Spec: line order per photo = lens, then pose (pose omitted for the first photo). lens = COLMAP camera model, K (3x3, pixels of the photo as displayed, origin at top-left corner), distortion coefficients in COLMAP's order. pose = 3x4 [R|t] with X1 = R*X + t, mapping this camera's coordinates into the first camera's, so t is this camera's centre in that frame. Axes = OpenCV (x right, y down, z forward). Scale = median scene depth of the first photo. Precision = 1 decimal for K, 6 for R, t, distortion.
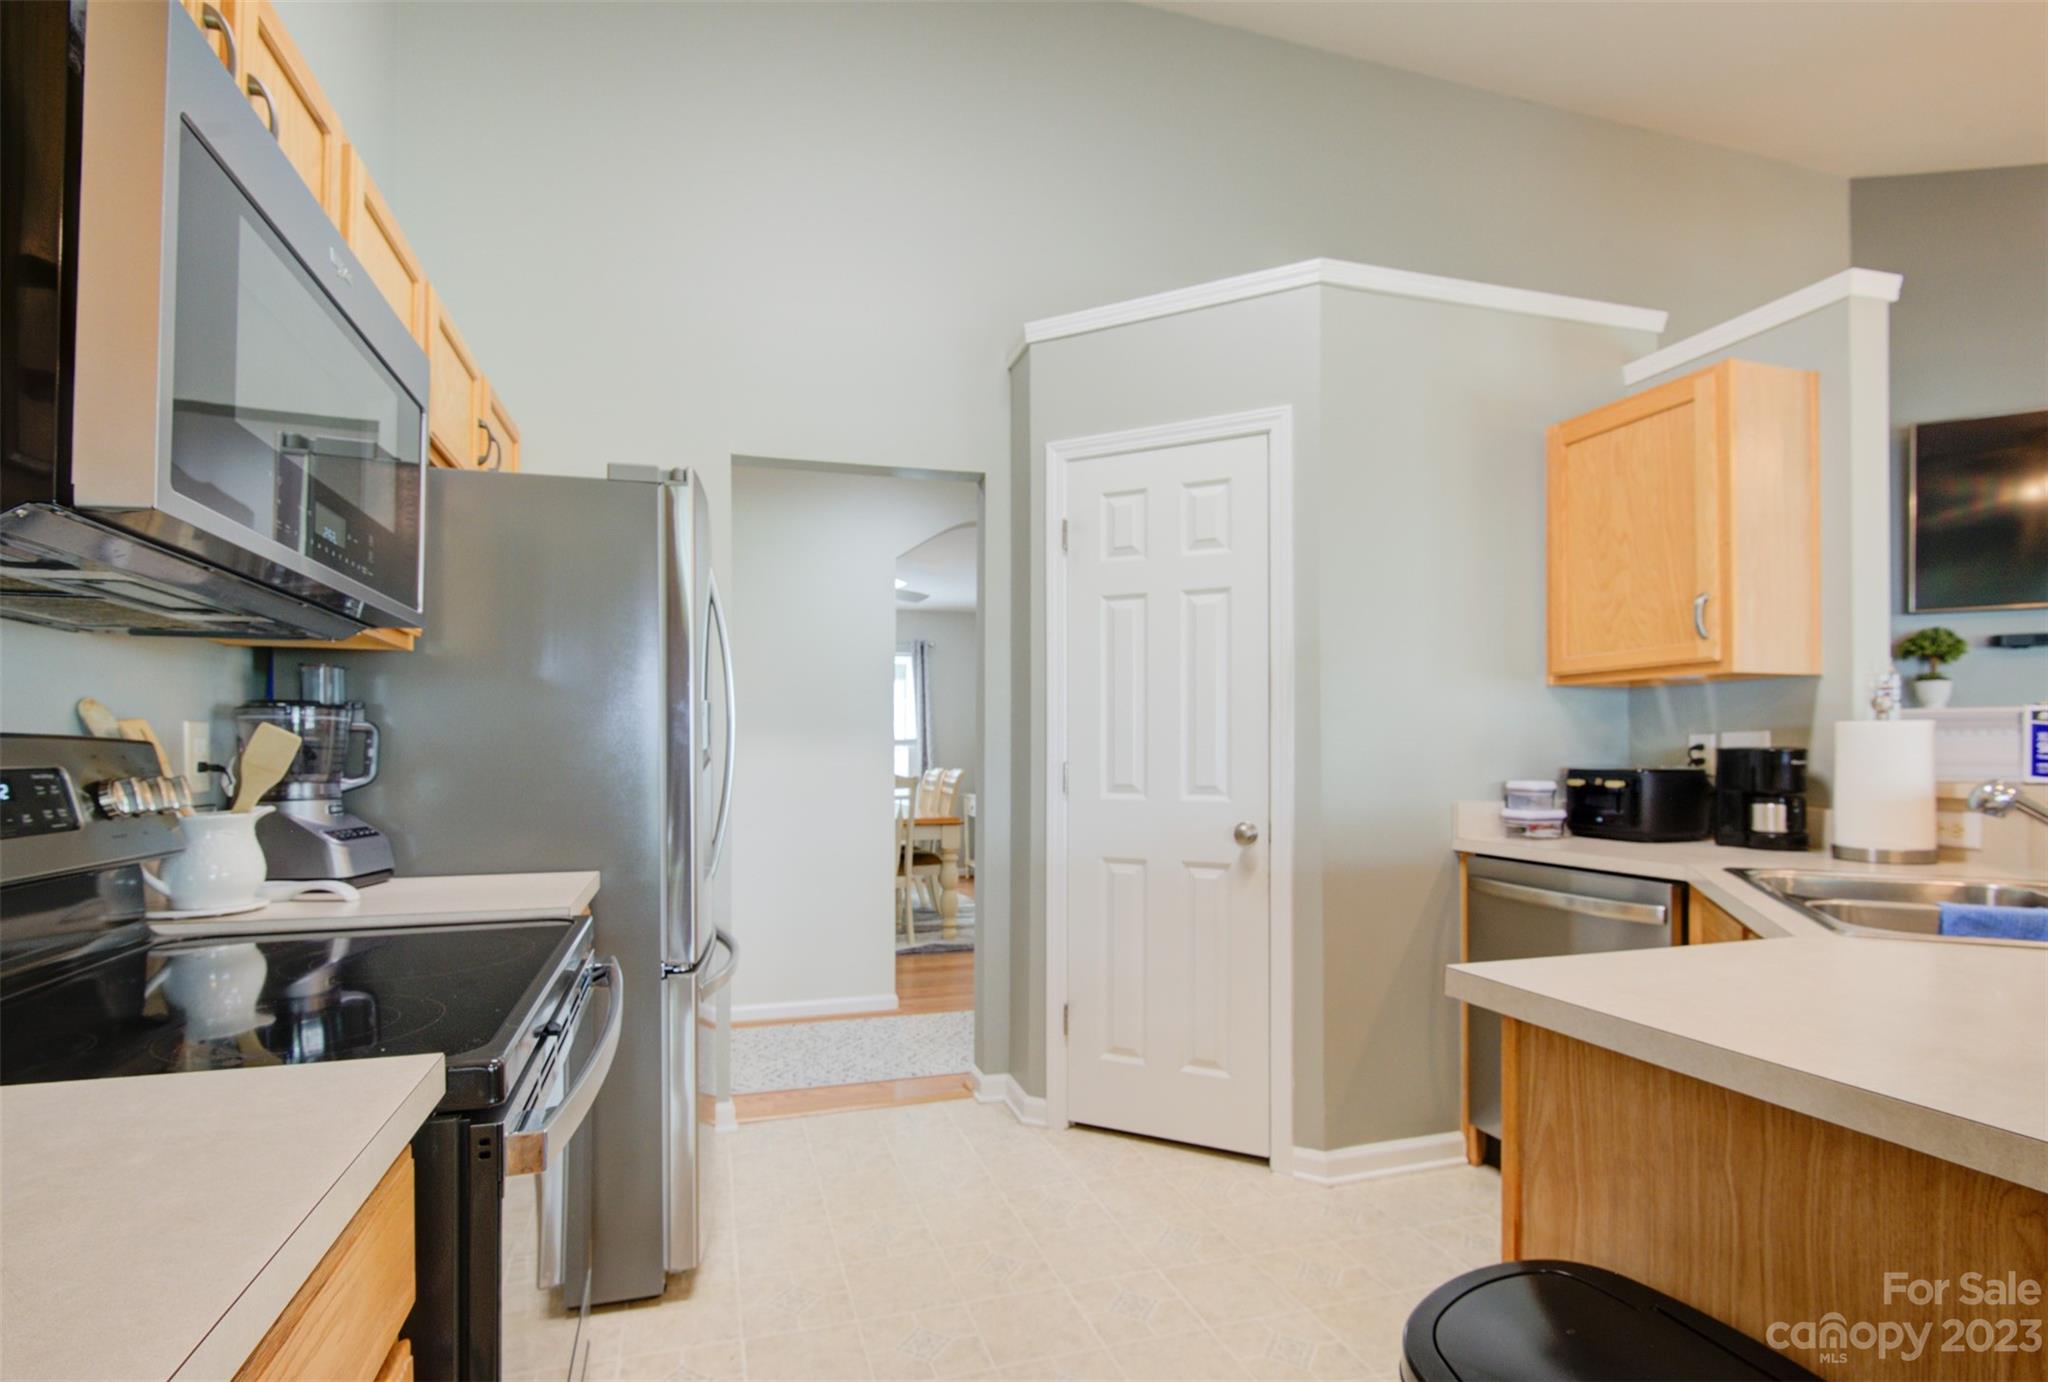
lens RADIAL K [[947.2, 0, 1019.1], [0, 947.2, 757.1], [0, 0, 1]] dist [0.000527, 0.000033]
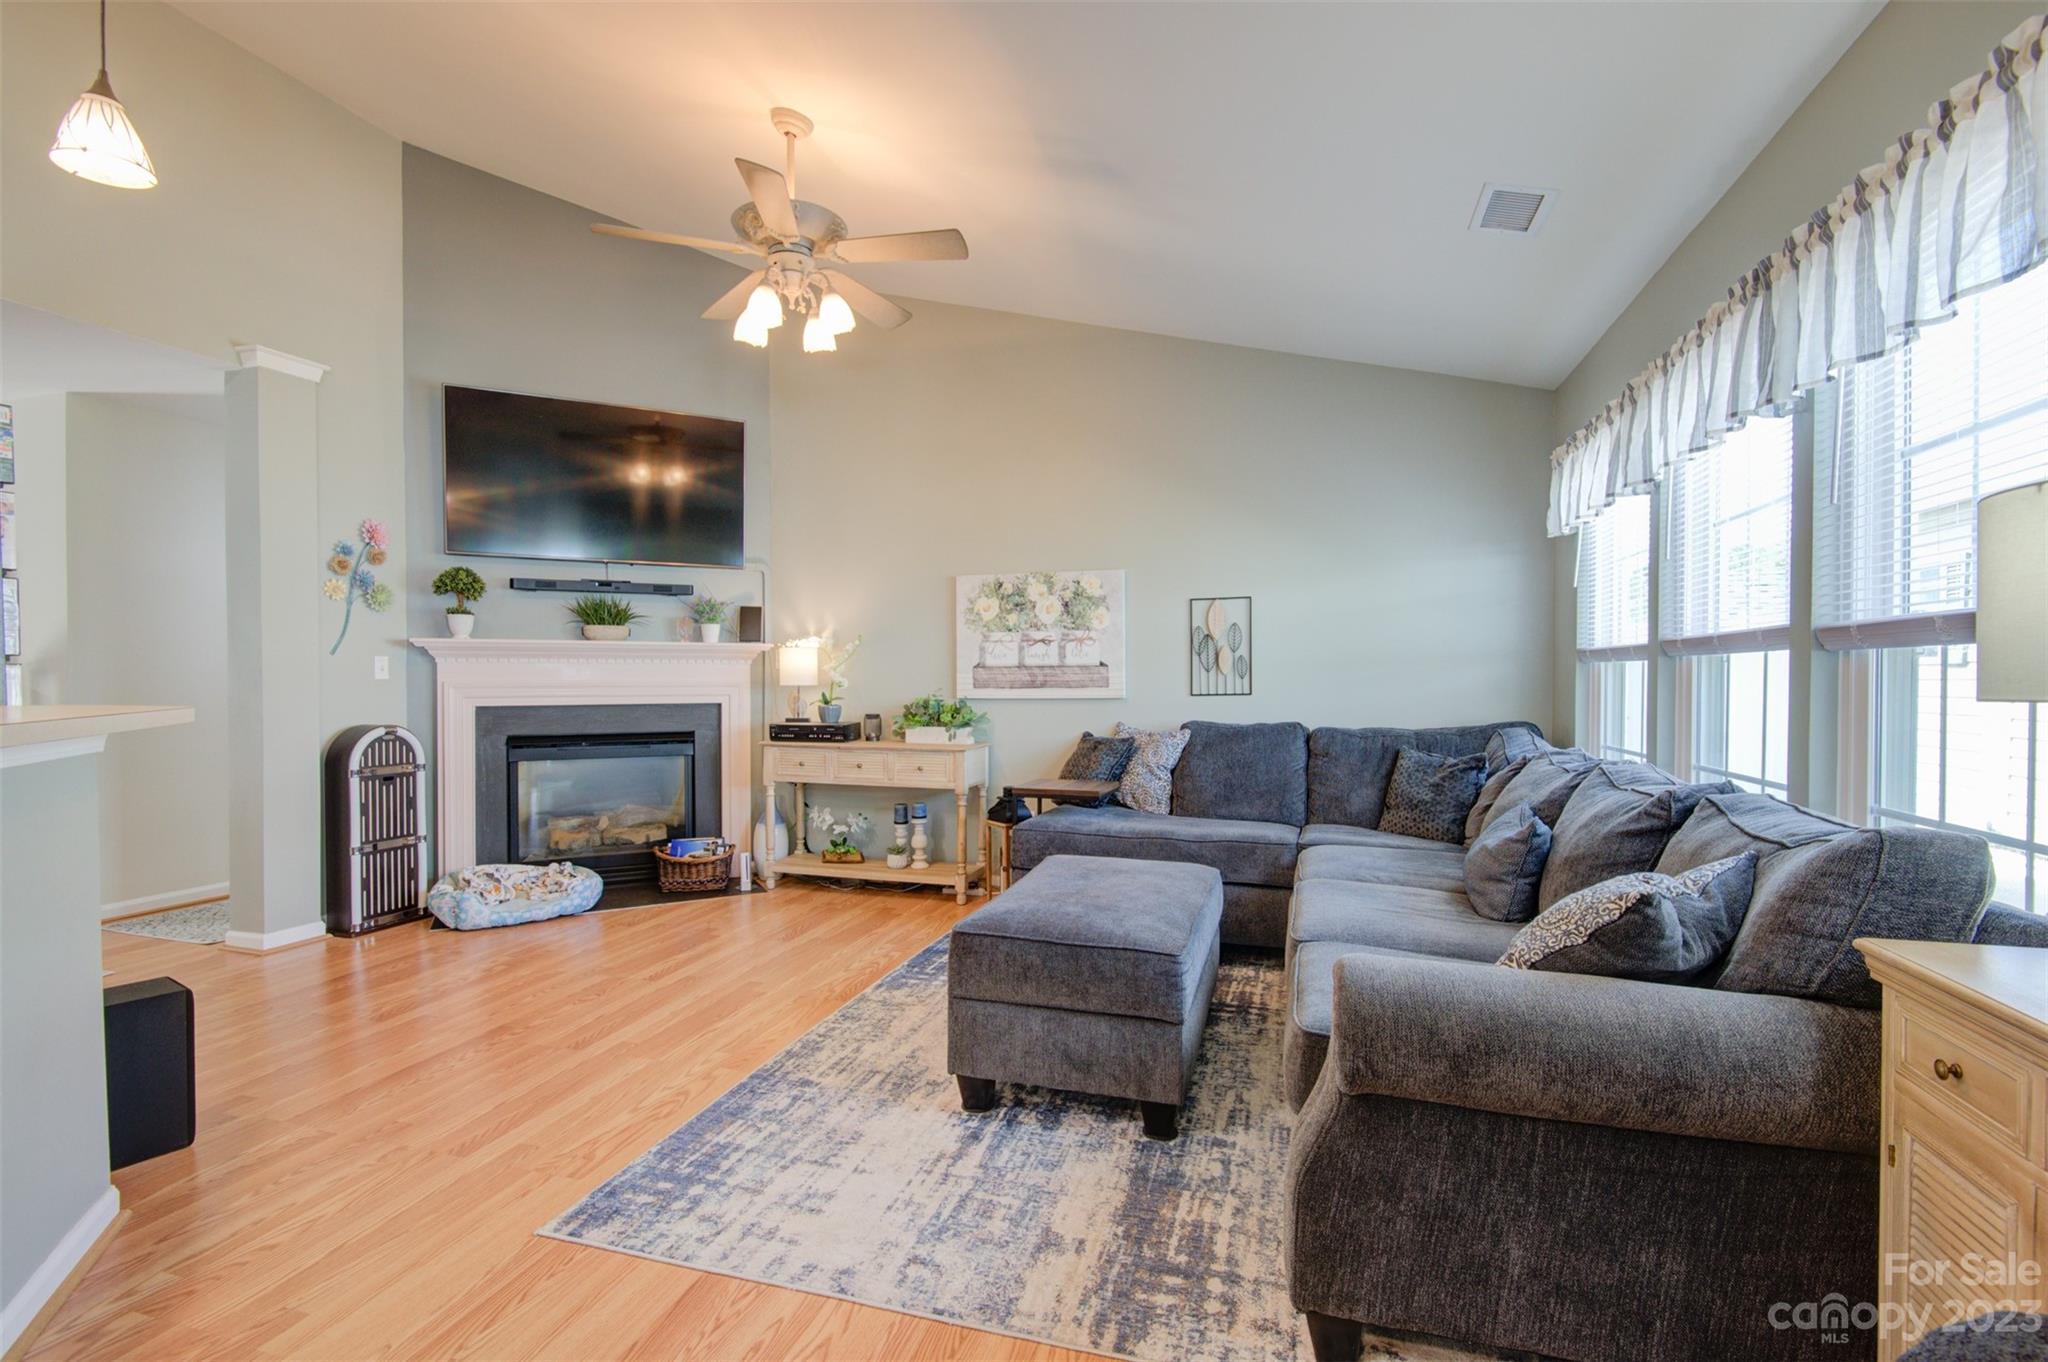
lens RADIAL K [[947.2, 0, 1021.7], [0, 947.2, 688.1], [0, 0, 1]] dist [0.000527, 0.000033]
pose [[0.581868, -0.006308, 0.813259, 0.821639], [0.001980, 0.999978, 0.006340, 0.003429], [-0.813281, -0.002079, 0.581868, -0.388480]]
